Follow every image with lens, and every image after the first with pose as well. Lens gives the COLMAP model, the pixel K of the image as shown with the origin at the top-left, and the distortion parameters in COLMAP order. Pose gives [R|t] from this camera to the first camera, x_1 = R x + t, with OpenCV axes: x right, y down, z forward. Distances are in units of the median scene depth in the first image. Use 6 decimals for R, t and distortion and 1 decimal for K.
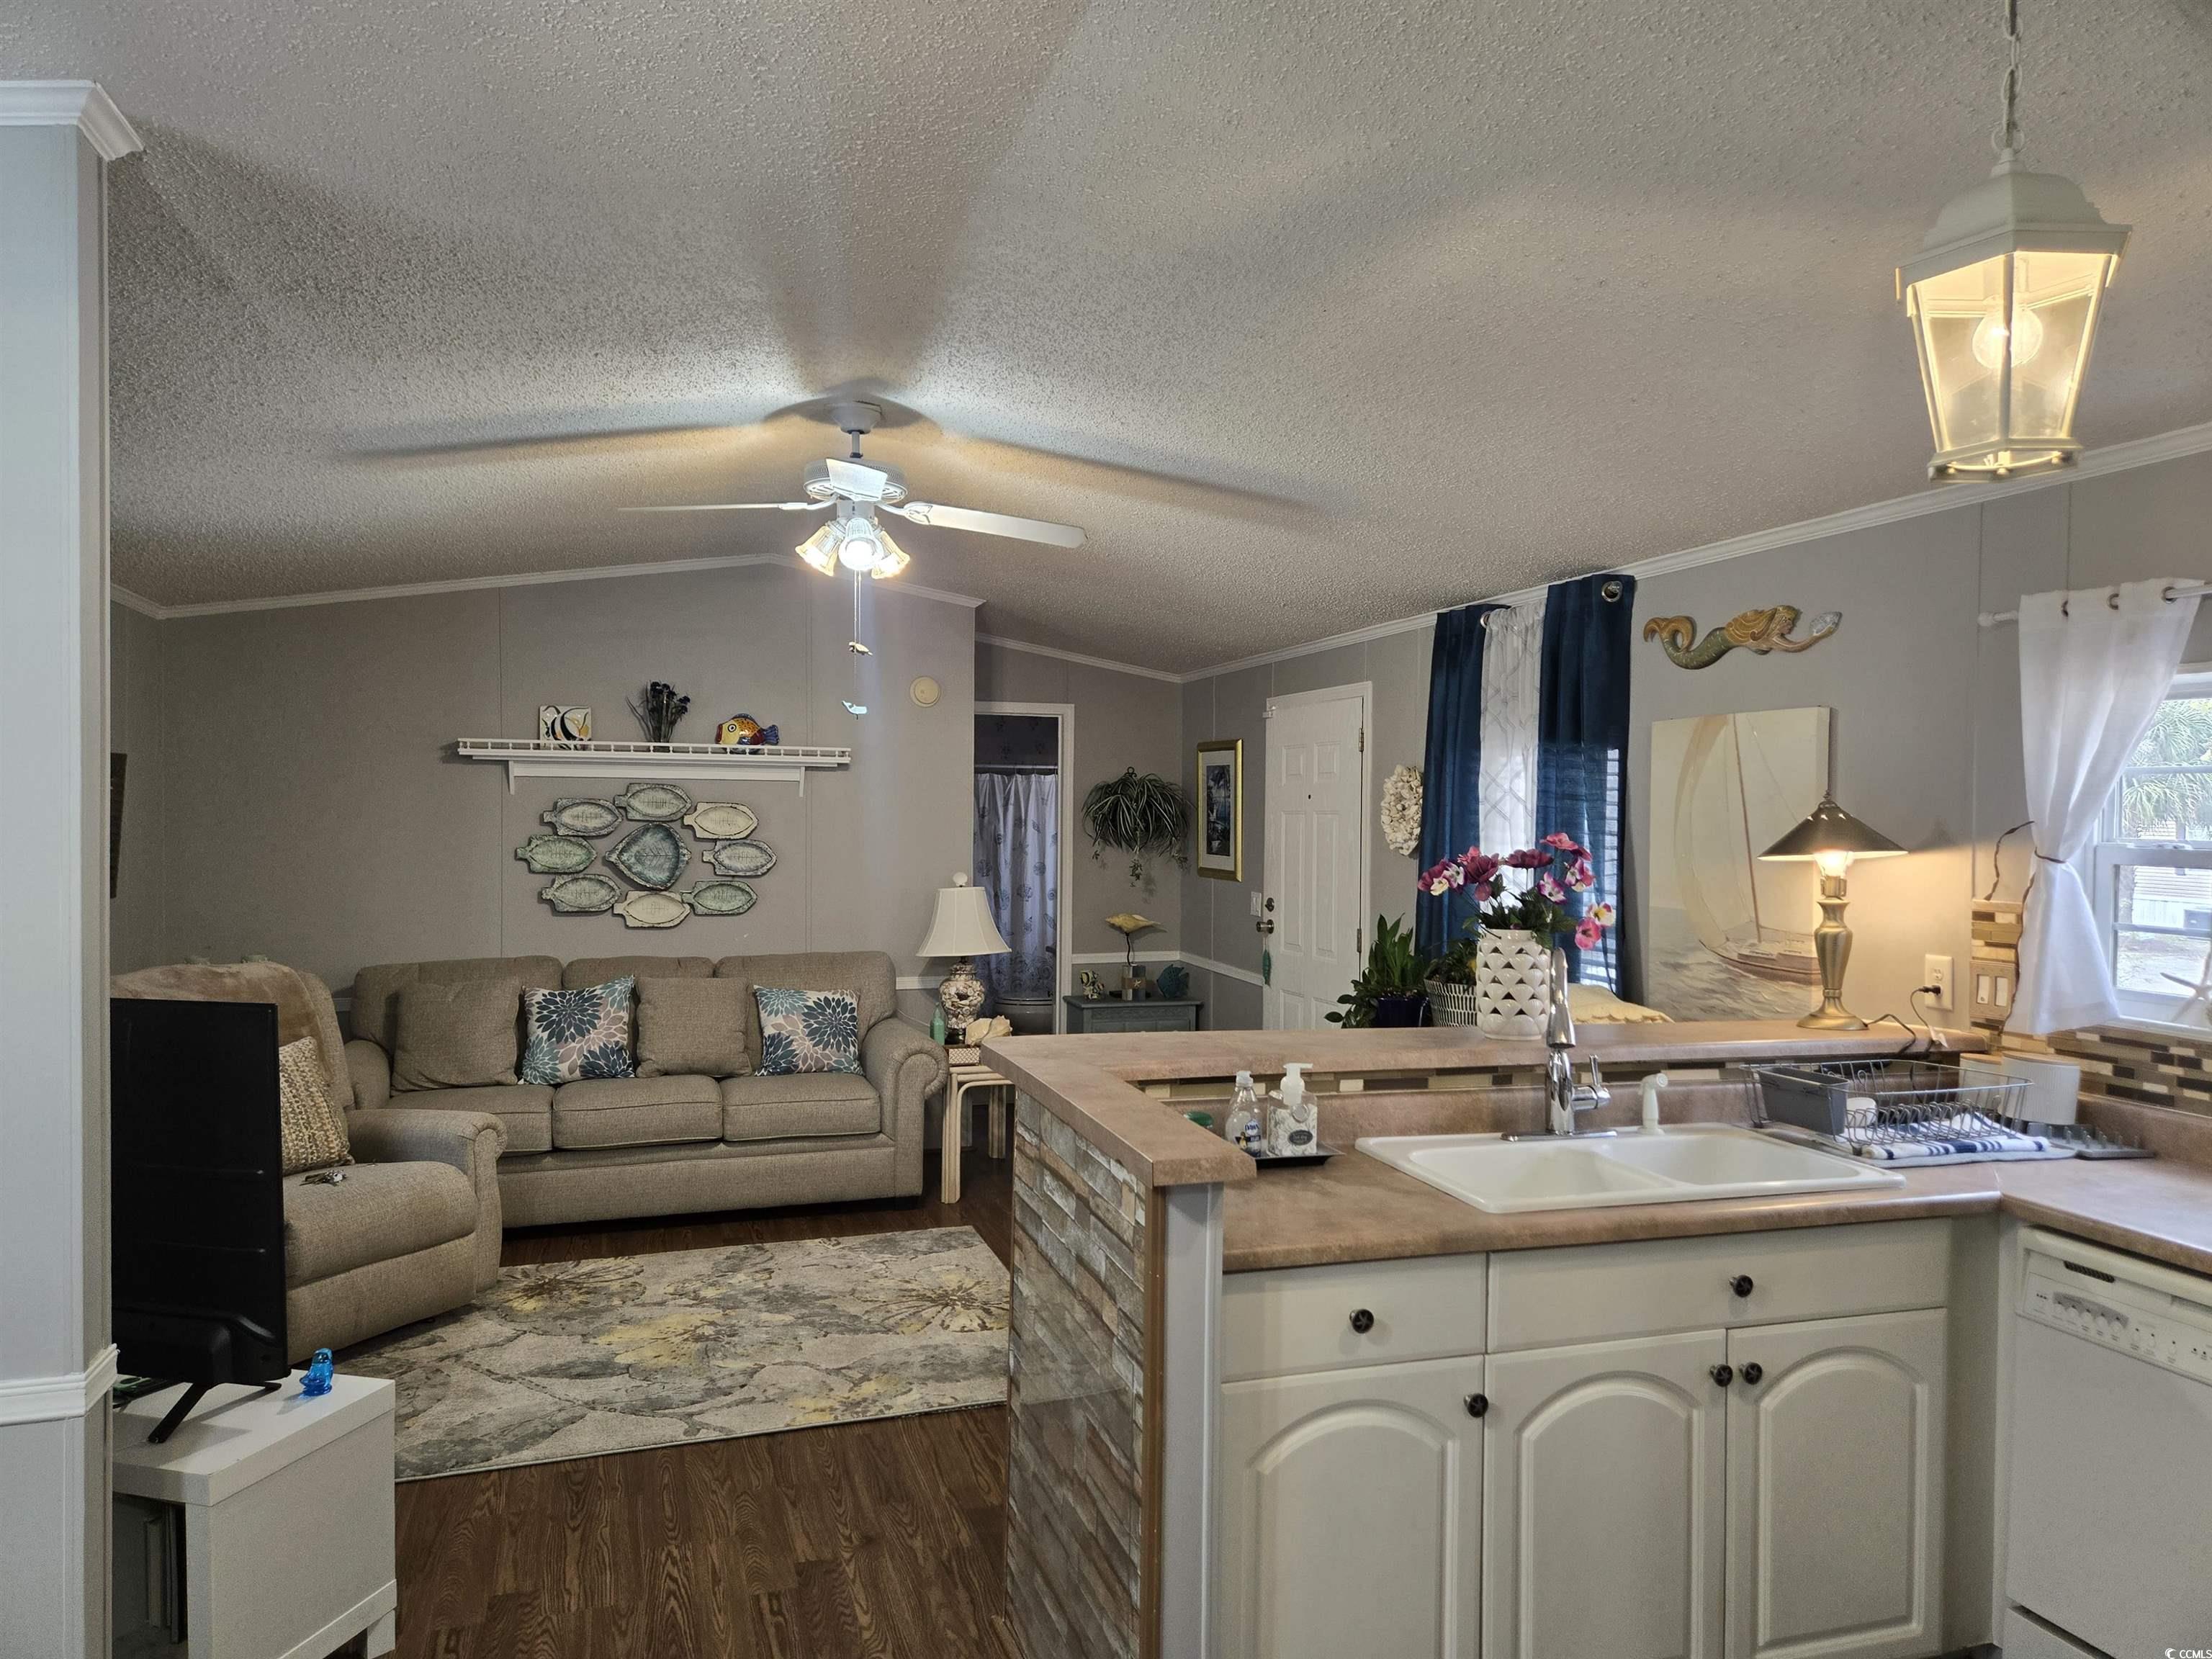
lens RADIAL K [[1495.4, 0, 1100.1], [0, 1495.4, 828.9], [0, 0, 1]] dist [0.060504, -0.062529]
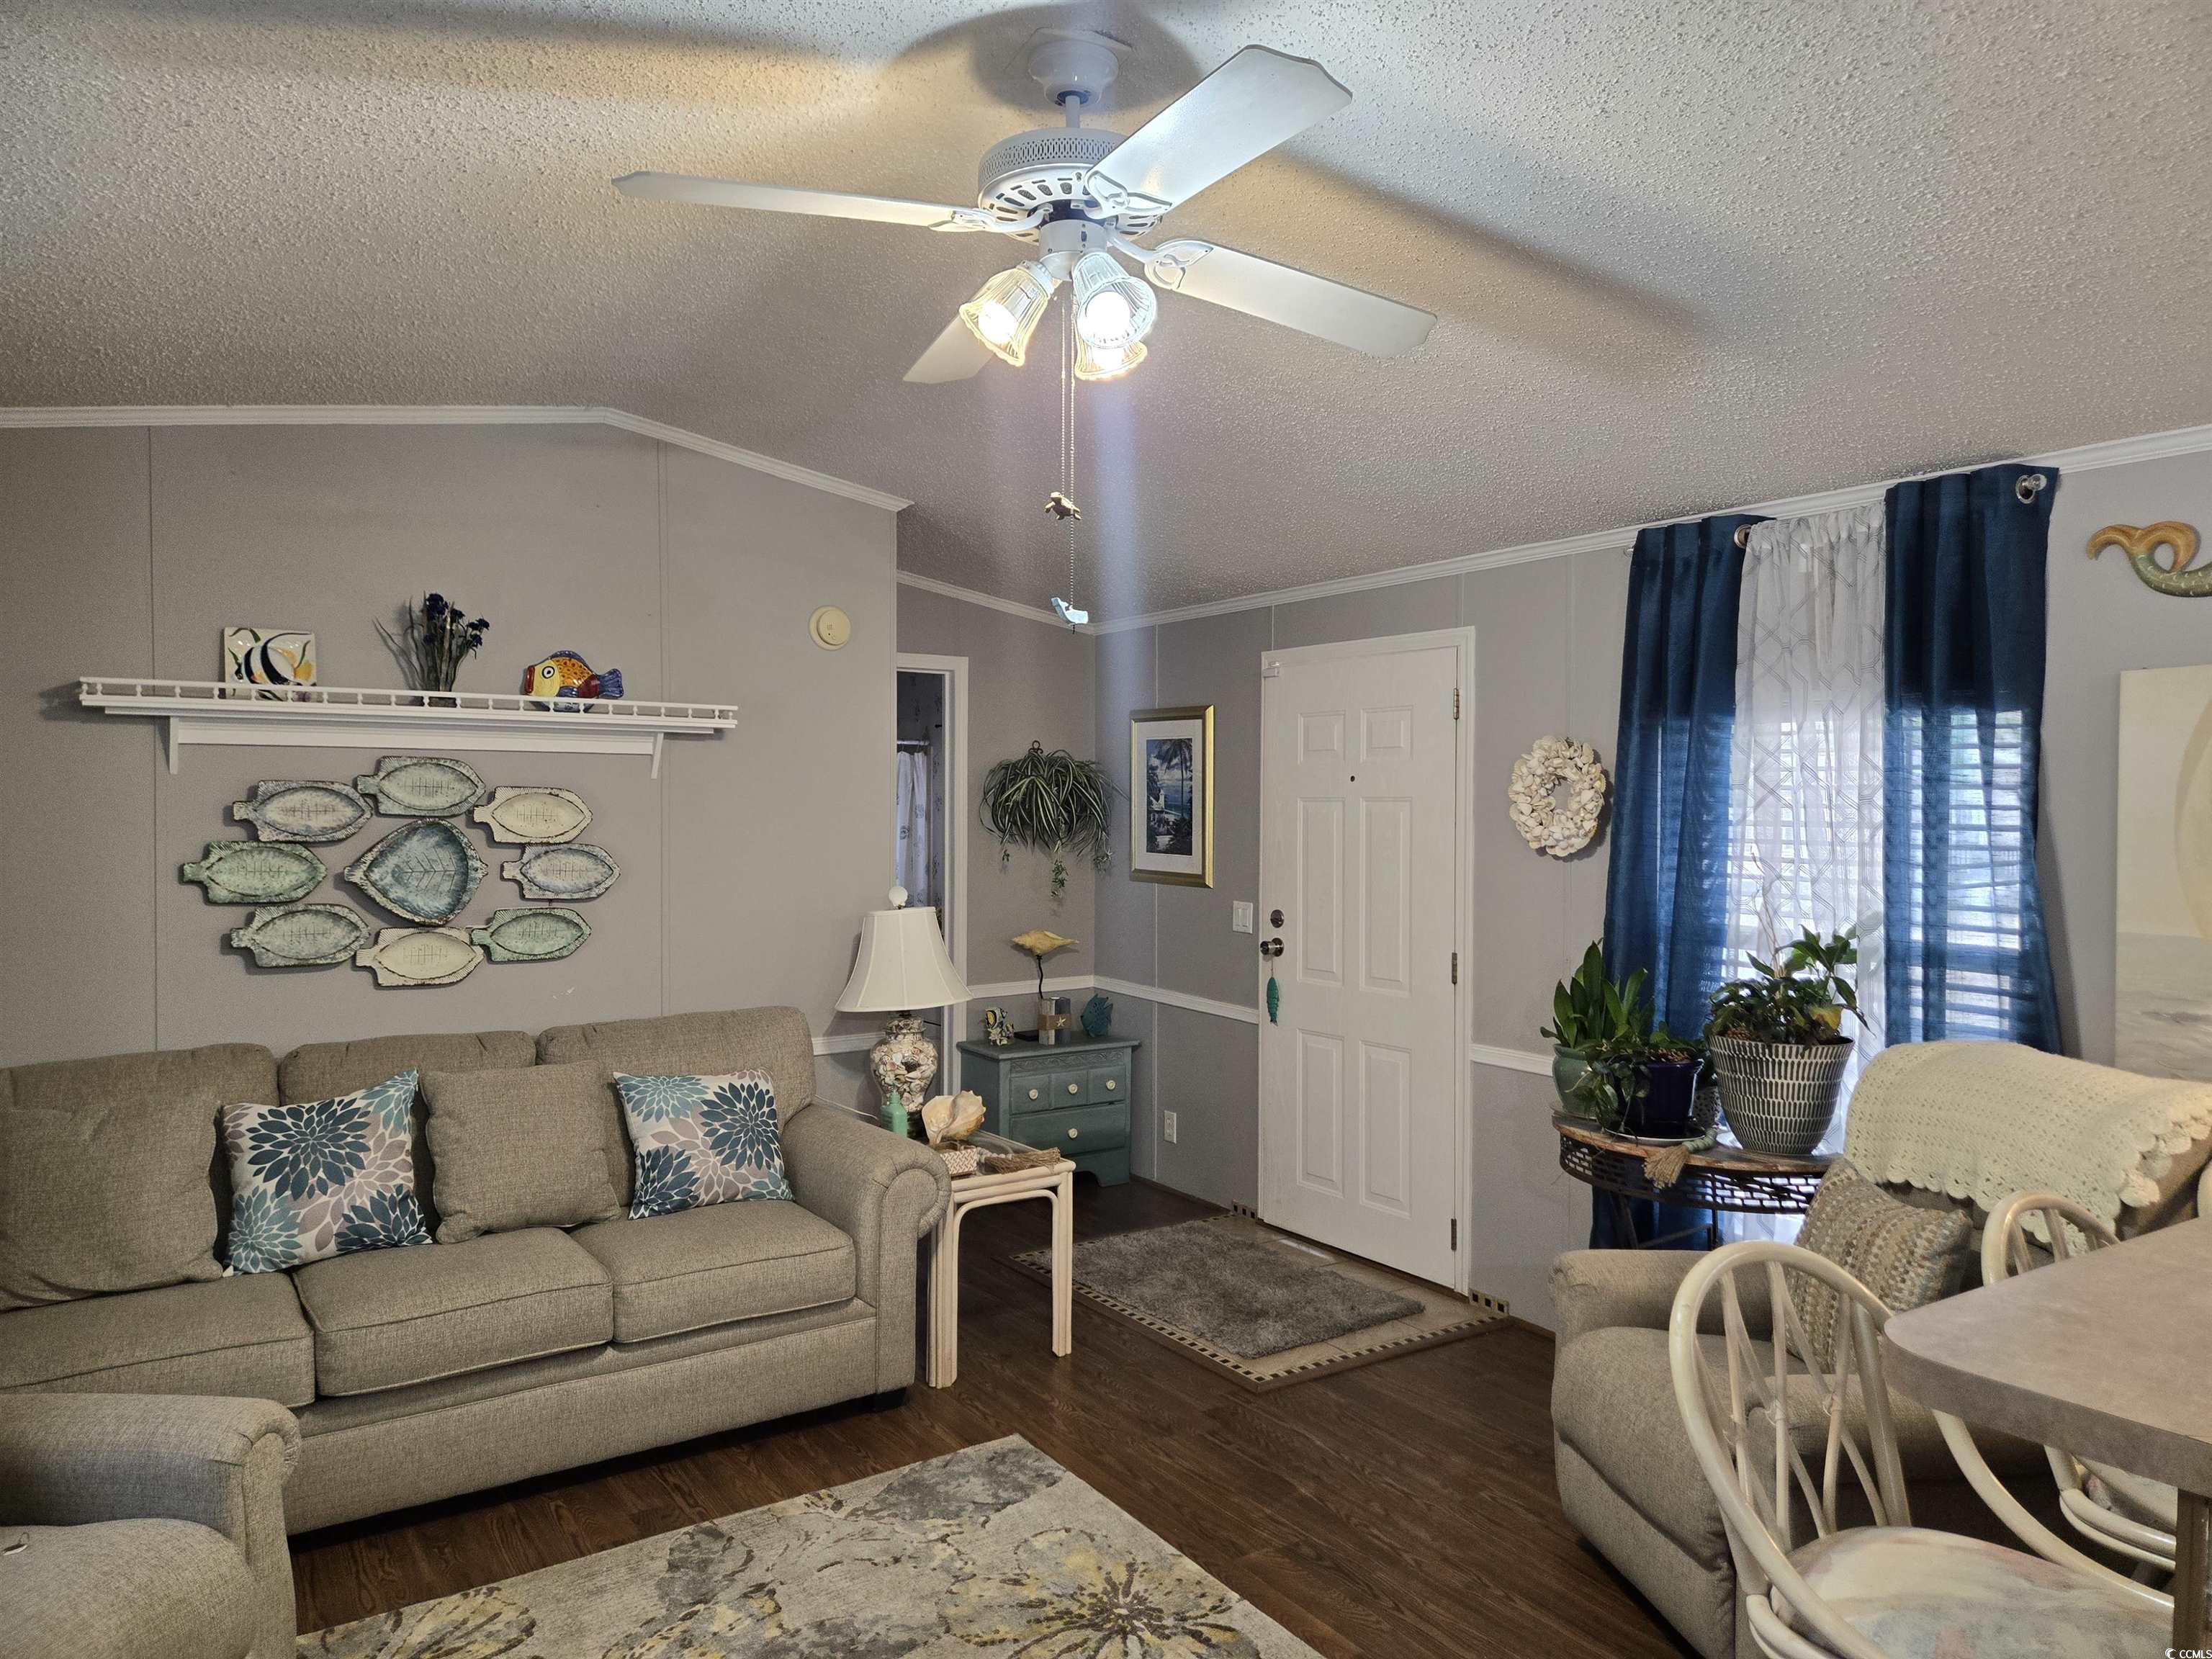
lens RADIAL K [[1495.4, 0, 1126.1], [0, 1495.4, 817.0], [0, 0, 1]] dist [0.060504, -0.062529]
pose [[0.958906, -0.006985, 0.283638, -0.207952], [0.006119, 0.999974, 0.003939, -0.006177], [-0.283658, -0.002042, 0.958923, 0.330862]]
